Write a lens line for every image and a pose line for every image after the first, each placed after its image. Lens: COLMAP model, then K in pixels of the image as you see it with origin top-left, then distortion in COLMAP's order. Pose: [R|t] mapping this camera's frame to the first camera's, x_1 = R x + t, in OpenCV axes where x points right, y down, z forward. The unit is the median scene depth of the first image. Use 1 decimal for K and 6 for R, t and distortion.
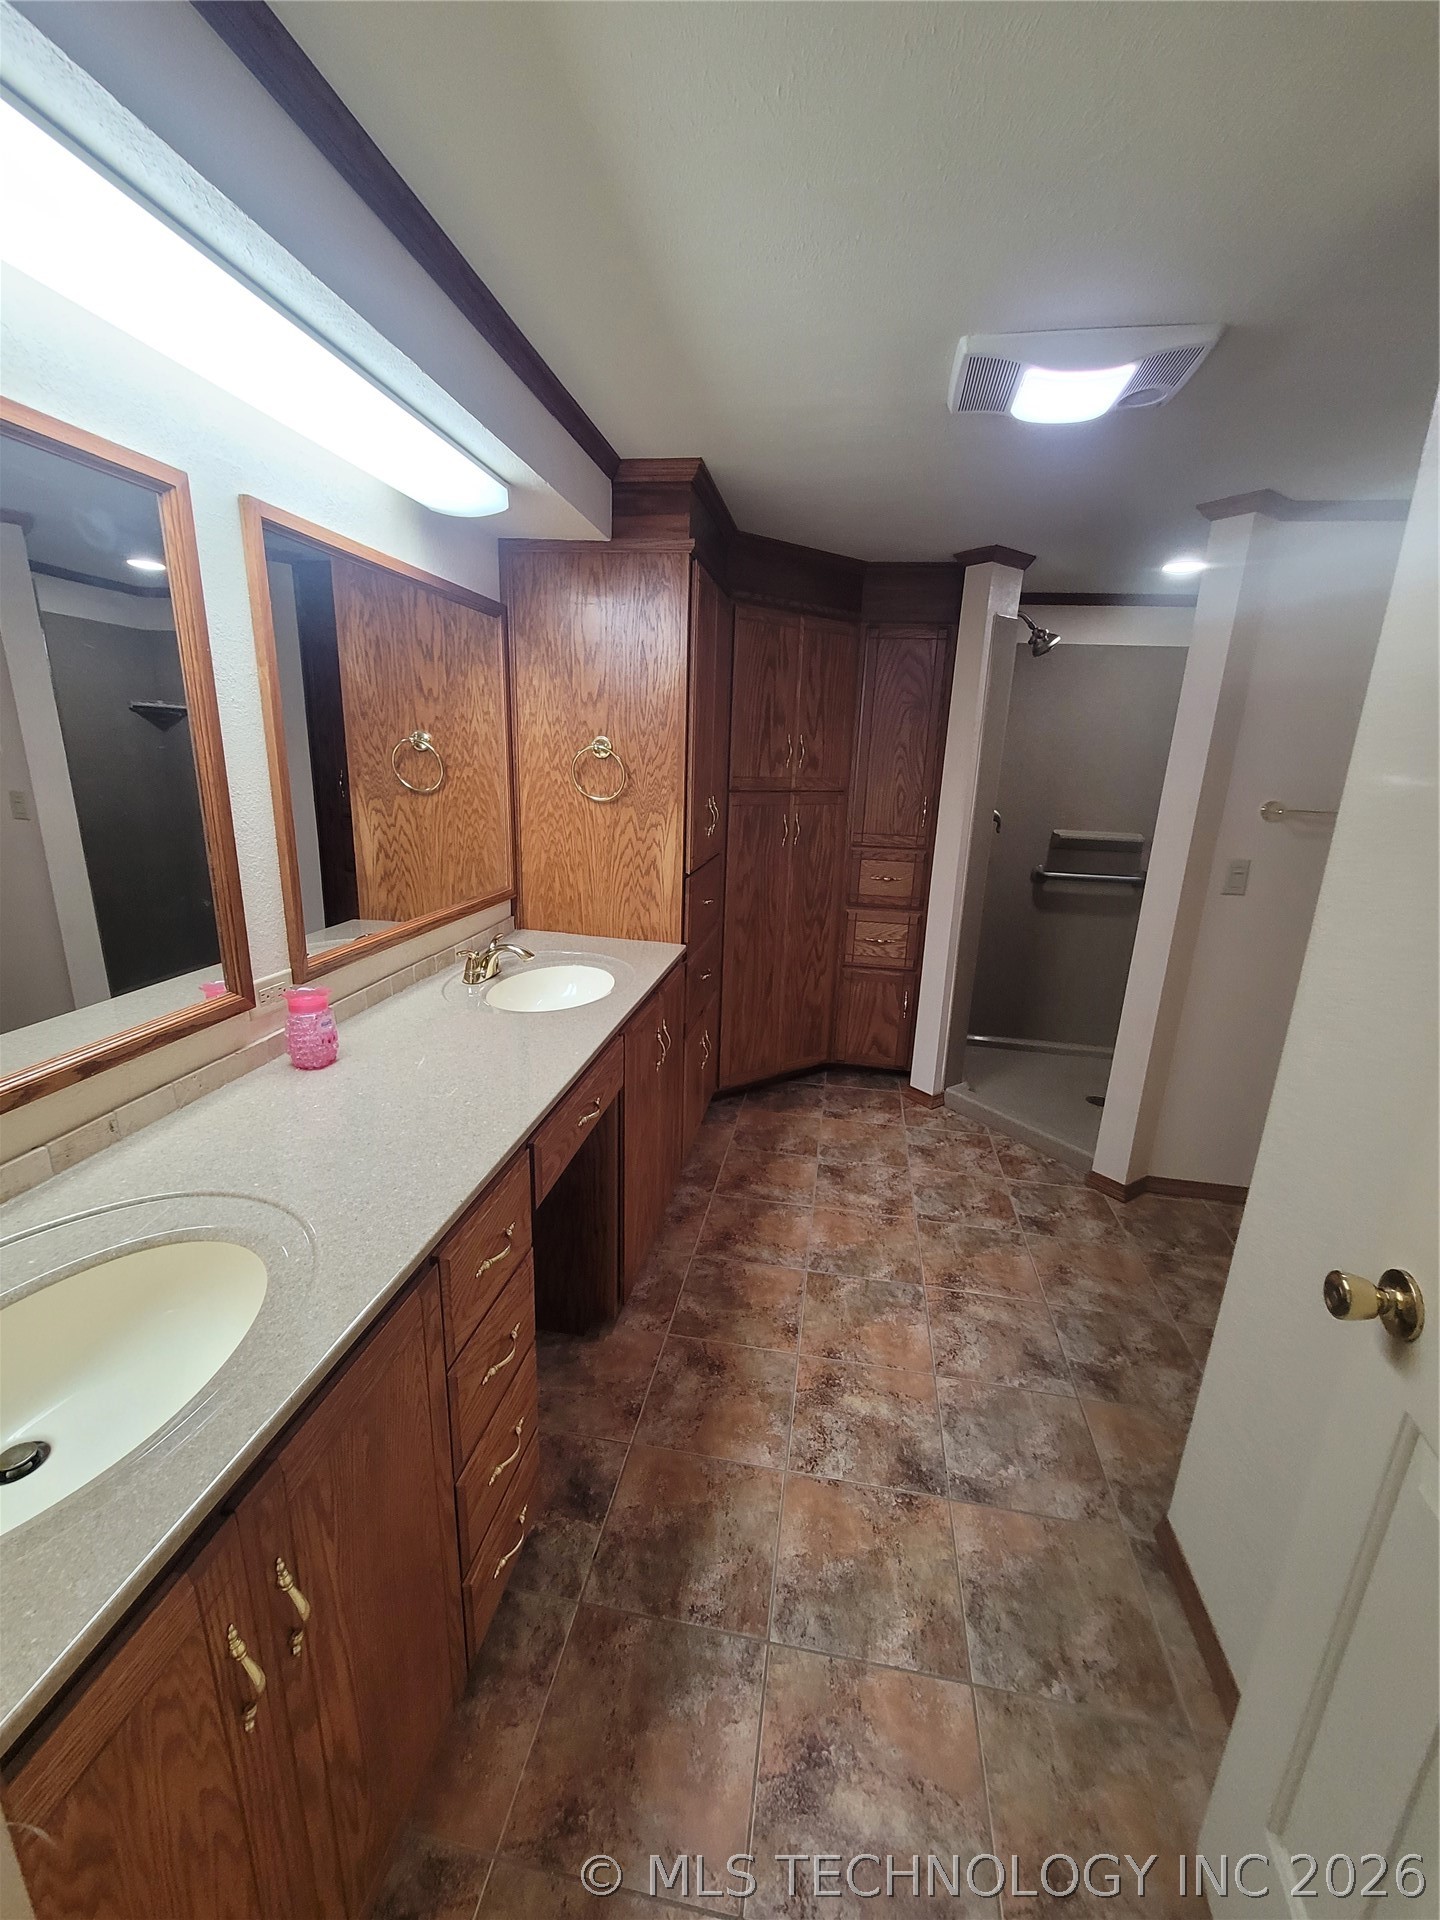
lens RADIAL K [[782.4, 0, 720.0], [0, 782.4, 960.0], [0, 0, 1]] dist [0.000403, 0.000075]
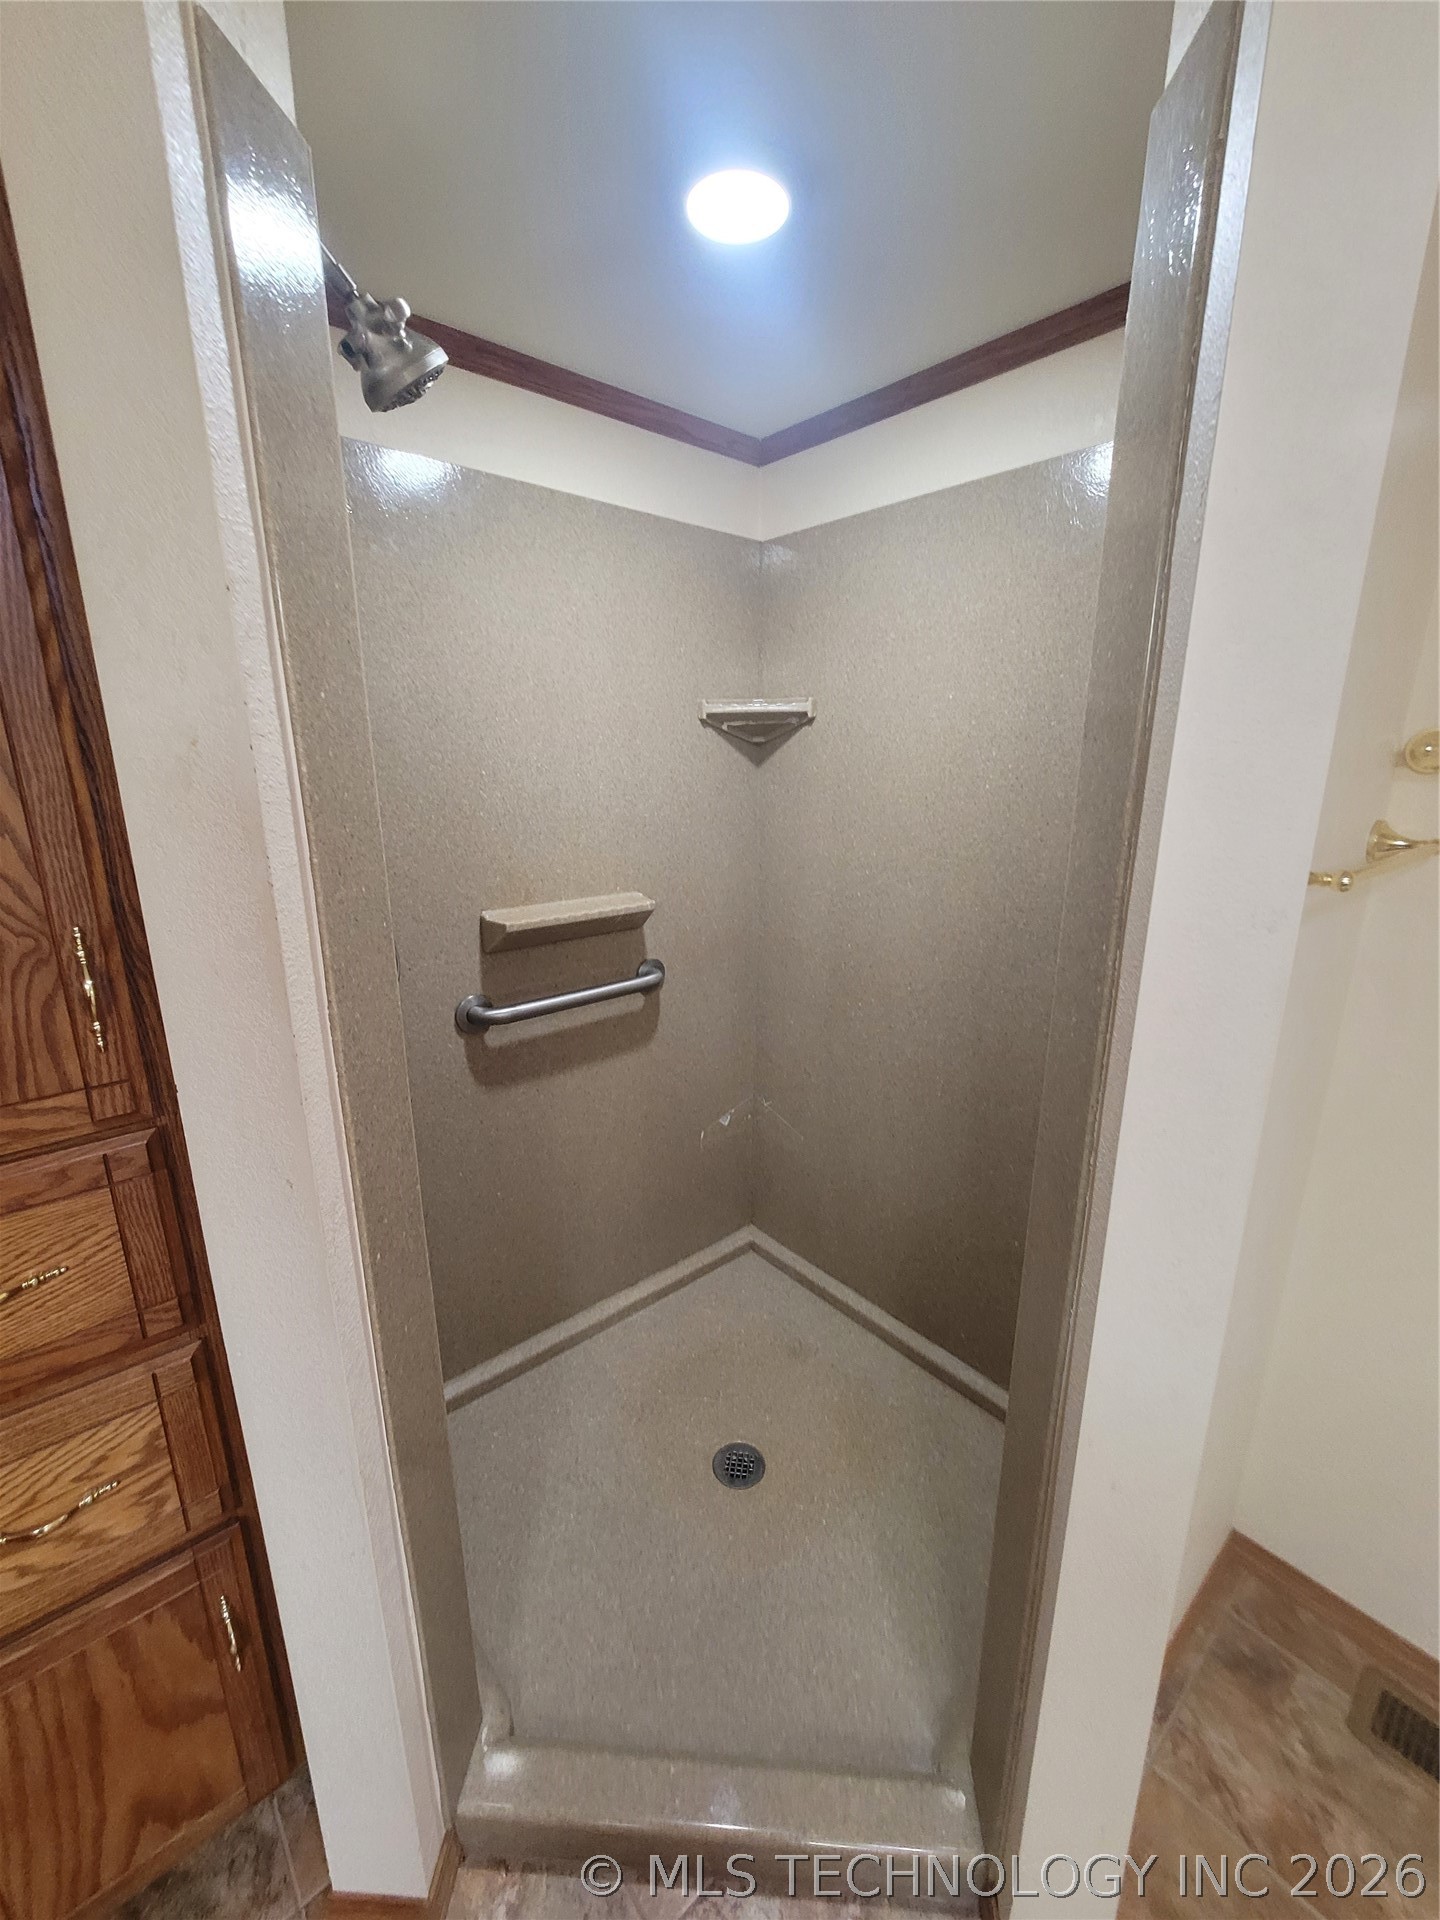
lens RADIAL K [[782.4, 0, 720.0], [0, 782.4, 960.0], [0, 0, 1]] dist [0.000403, 0.000075]
pose [[0.637557, -0.229652, 0.735378, 0.196081], [0.227144, 0.968139, 0.105412, -0.166982], [-0.736157, 0.099830, 0.669408, 0.650340]]
